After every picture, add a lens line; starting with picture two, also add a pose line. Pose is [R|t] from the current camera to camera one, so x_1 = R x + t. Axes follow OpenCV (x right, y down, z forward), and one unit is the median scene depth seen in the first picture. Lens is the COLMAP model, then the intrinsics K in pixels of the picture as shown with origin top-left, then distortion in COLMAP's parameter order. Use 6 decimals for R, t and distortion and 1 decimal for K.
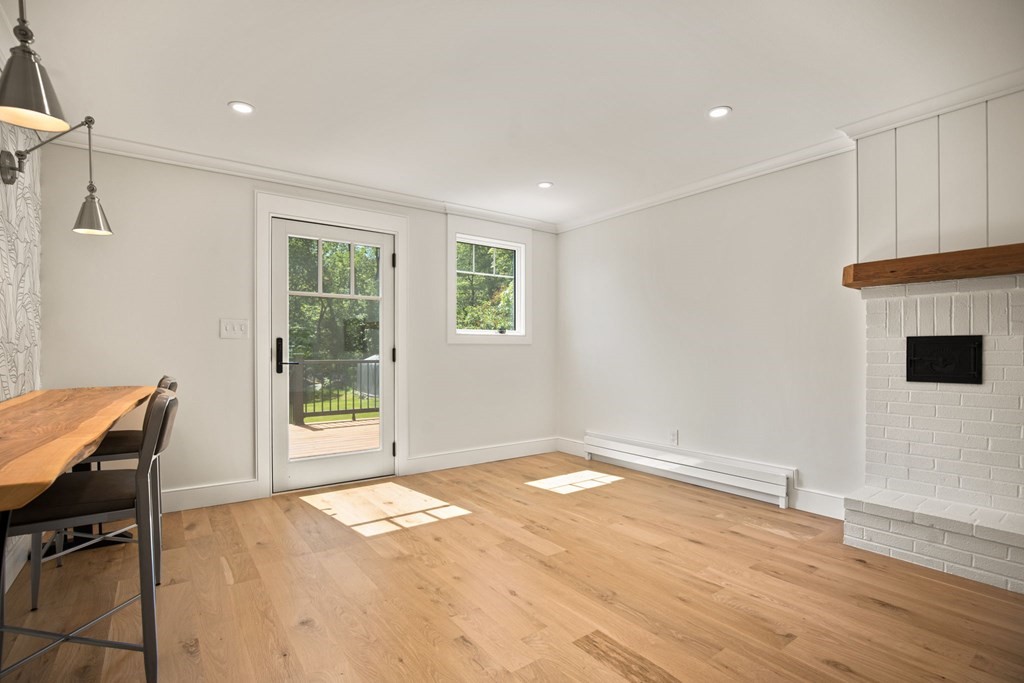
lens RADIAL K [[472.6, 0, 485.0], [0, 472.6, 353.3], [0, 0, 1]] dist [-0.025534, 0.001286]
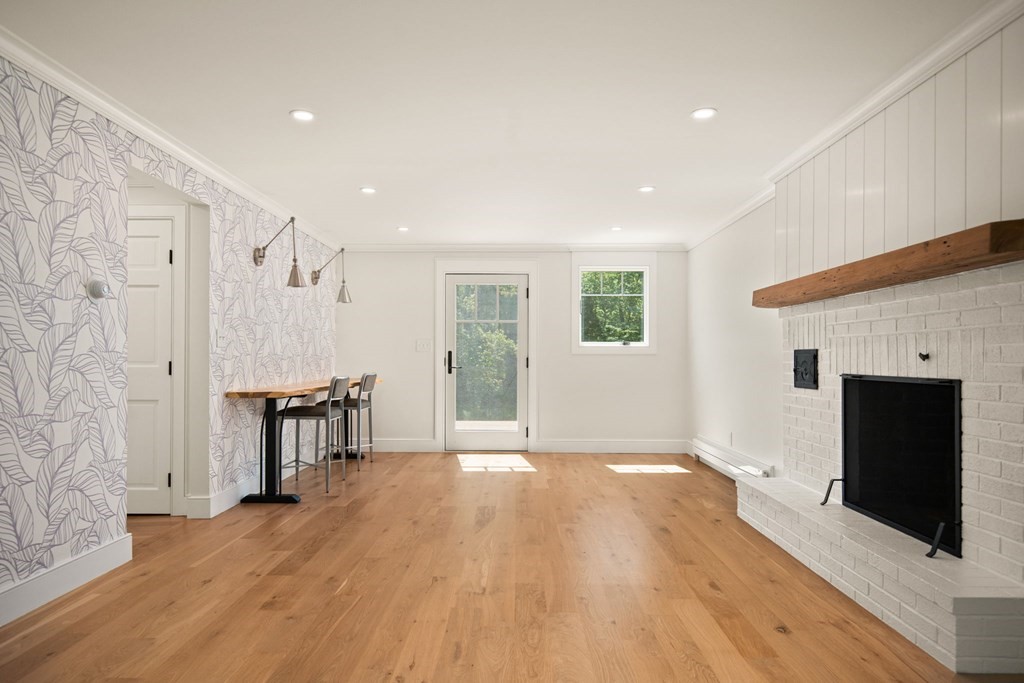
lens RADIAL K [[649.9, 0, 514.8], [0, 649.9, 350.8], [0, 0, 1]] dist [0.004478, 0.003174]
pose [[0.798515, -0.004591, -0.601957, 1.025922], [-0.005252, 0.999880, -0.014592, -0.003632], [0.601952, 0.014814, 0.798395, -0.585216]]
